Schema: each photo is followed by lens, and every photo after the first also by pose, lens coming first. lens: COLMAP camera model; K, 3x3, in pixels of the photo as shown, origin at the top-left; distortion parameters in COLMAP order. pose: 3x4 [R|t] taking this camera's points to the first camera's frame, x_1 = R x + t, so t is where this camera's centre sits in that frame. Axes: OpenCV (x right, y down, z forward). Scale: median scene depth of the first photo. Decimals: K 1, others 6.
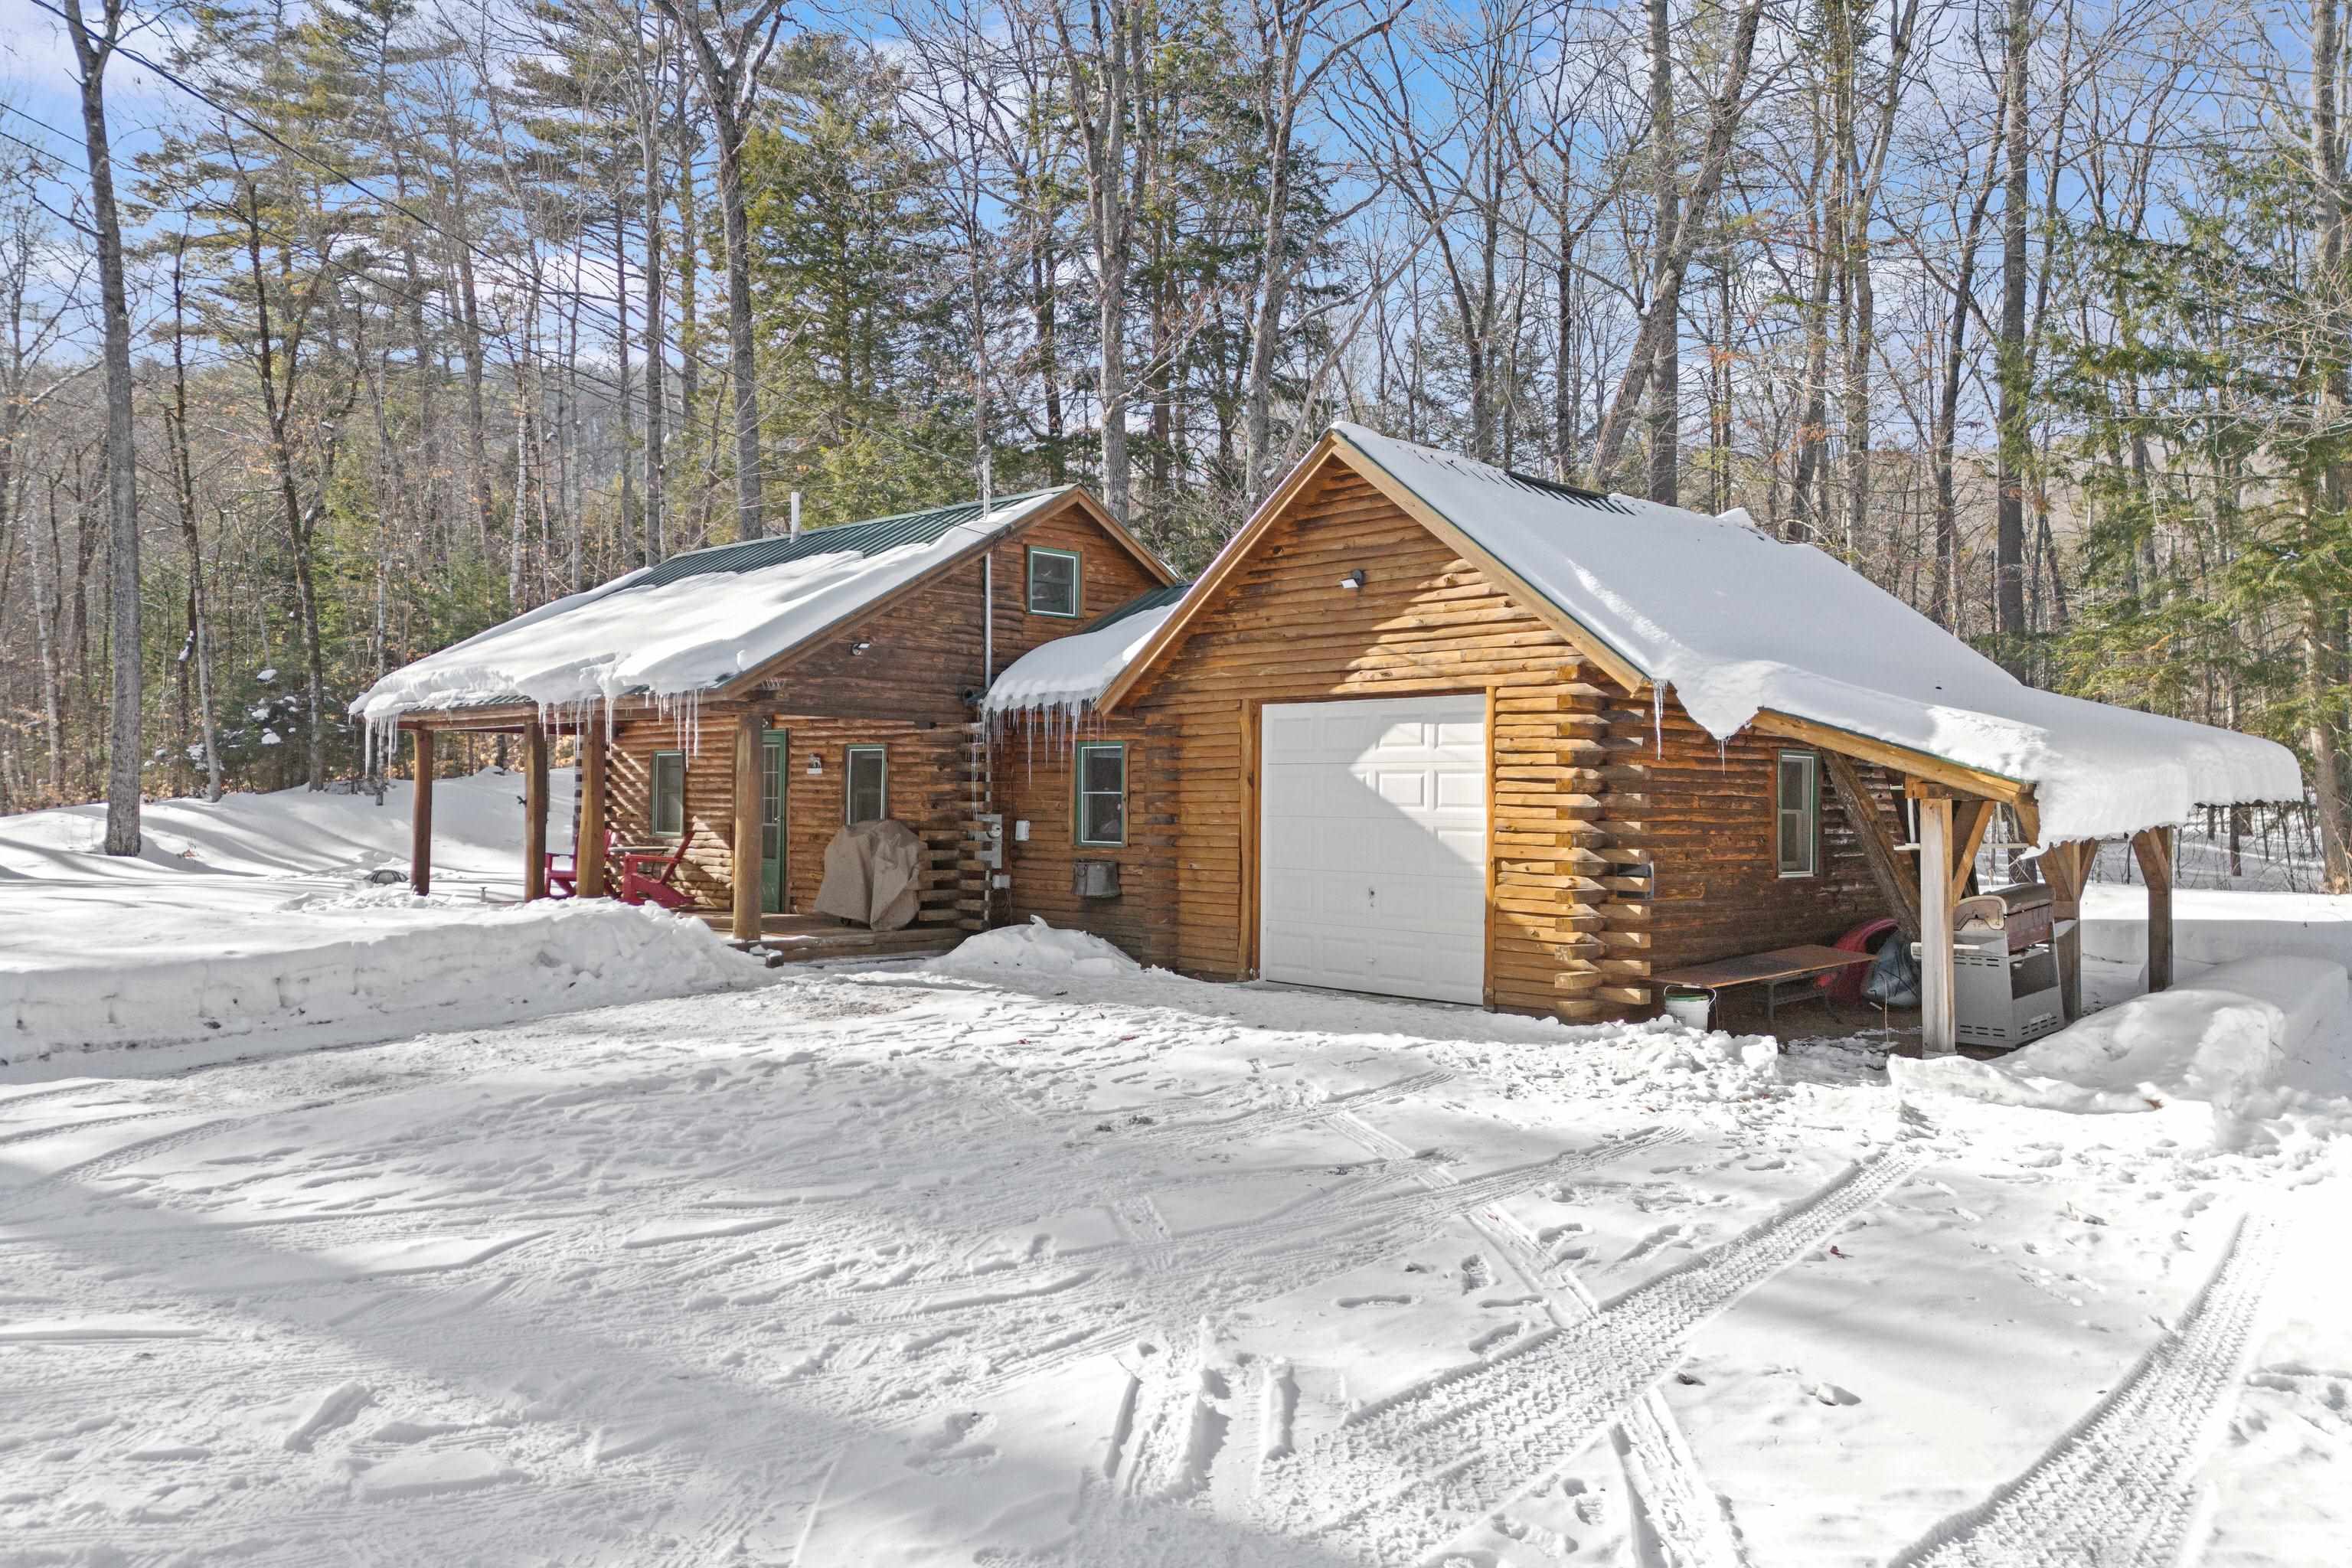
lens RADIAL K [[1699.3, 0, 1180.3], [0, 1699.3, 773.5], [0, 0, 1]] dist [0.100944, -0.101344]
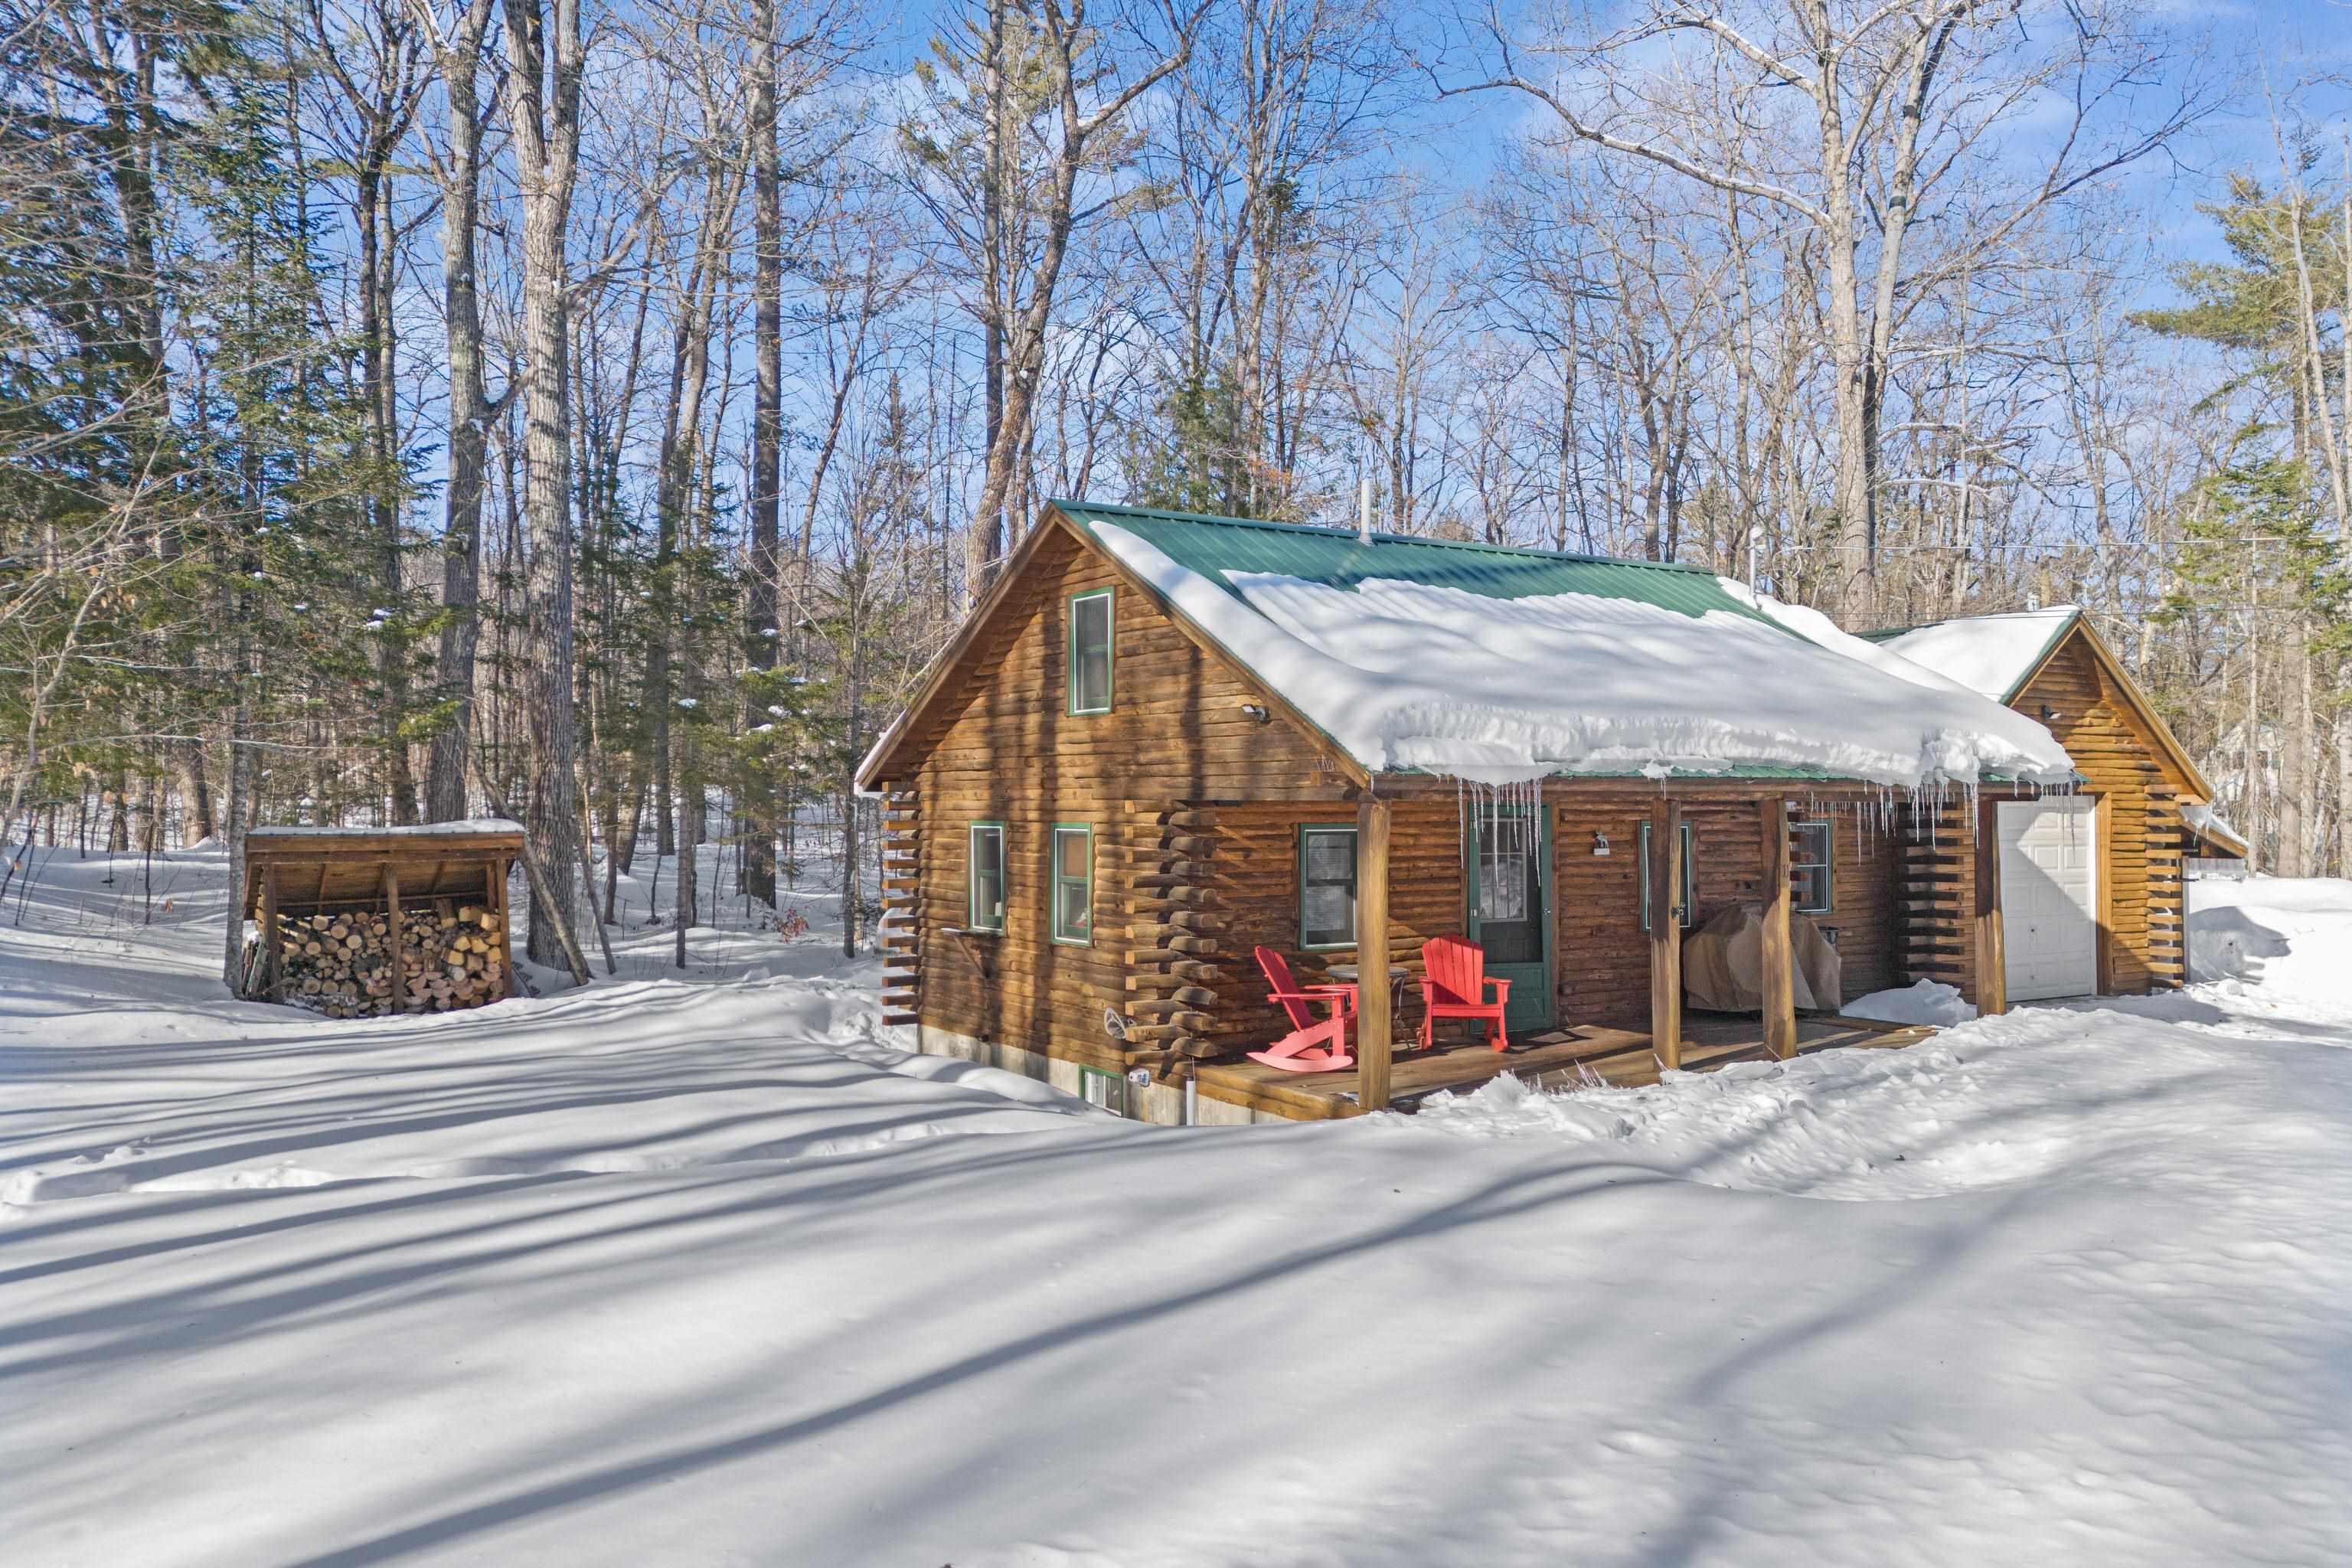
lens RADIAL K [[1699.3, 0, 1180.3], [0, 1699.3, 773.5], [0, 0, 1]] dist [0.100944, -0.101344]
pose [[0.224183, 0.009020, 0.974505, -1.421765], [-0.013512, 0.999890, -0.006147, -0.041761], [-0.974453, -0.011789, 0.224280, 1.327988]]
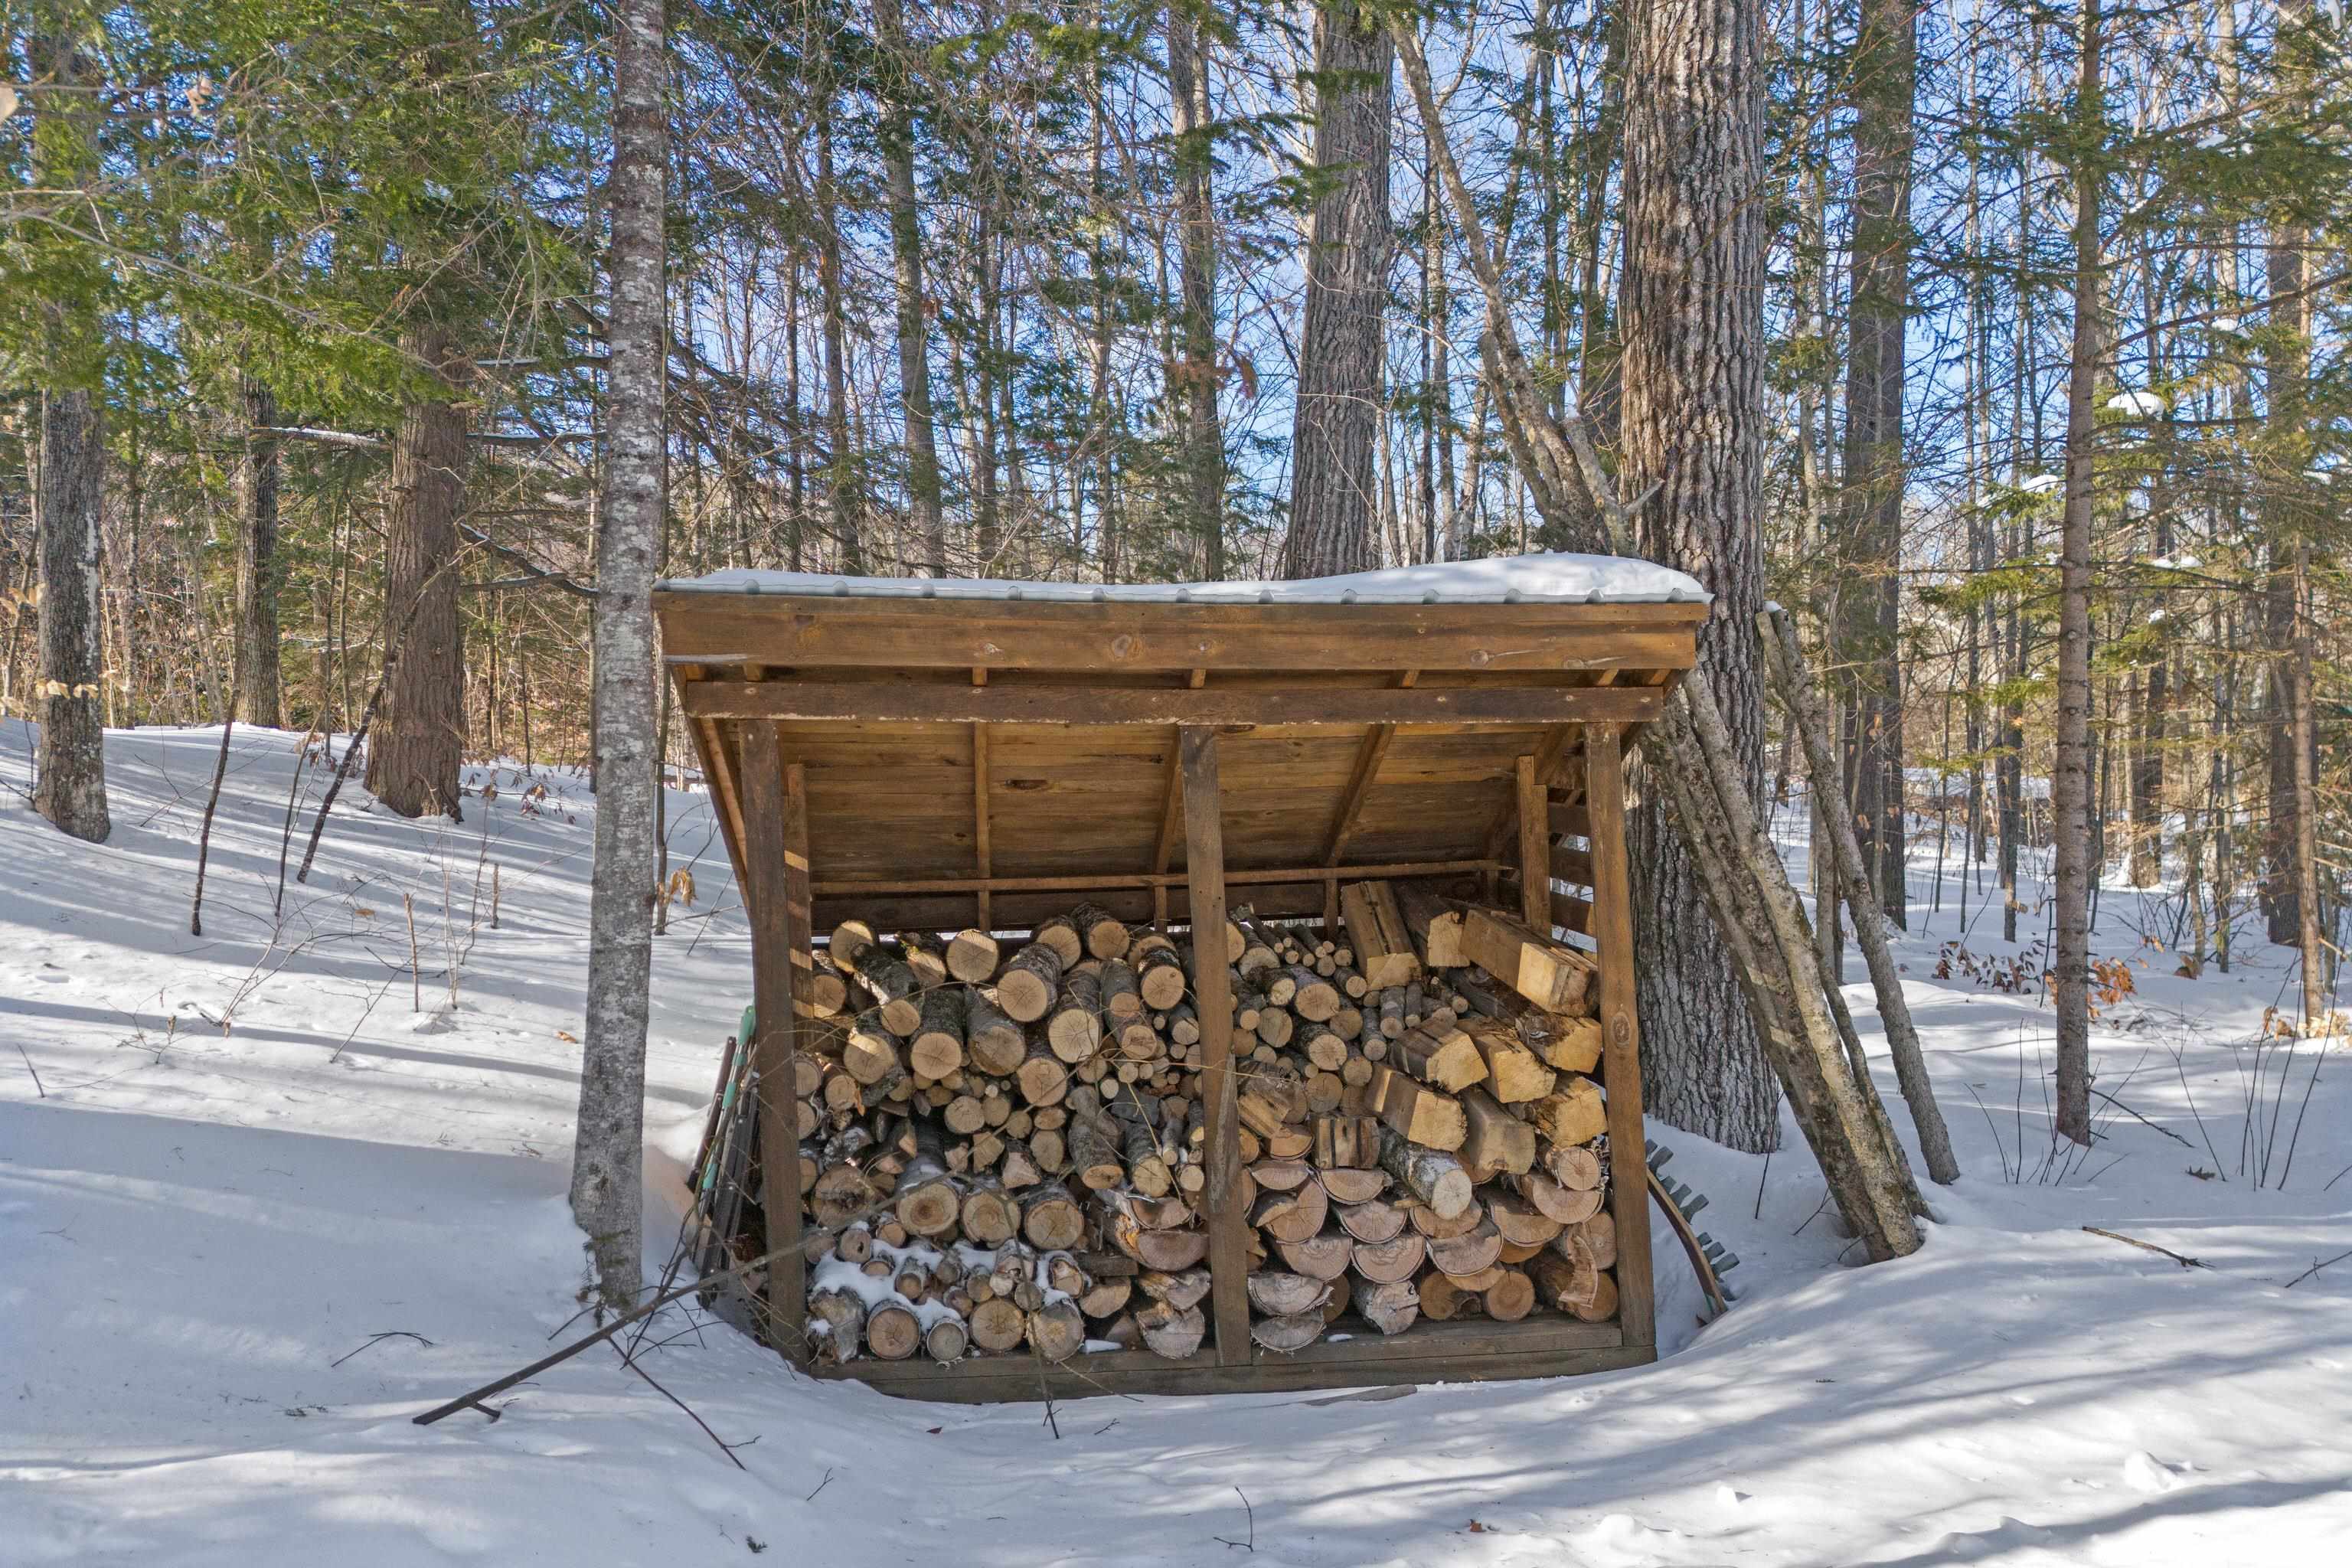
lens RADIAL K [[1699.3, 0, 1180.3], [0, 1699.3, 773.5], [0, 0, 1]] dist [0.100944, -0.101344]
pose [[0.623142, 0.012011, 0.782016, -0.507680], [-0.008169, 0.999927, -0.008849, 0.039696], [-0.782066, -0.000874, 0.623195, 2.024536]]
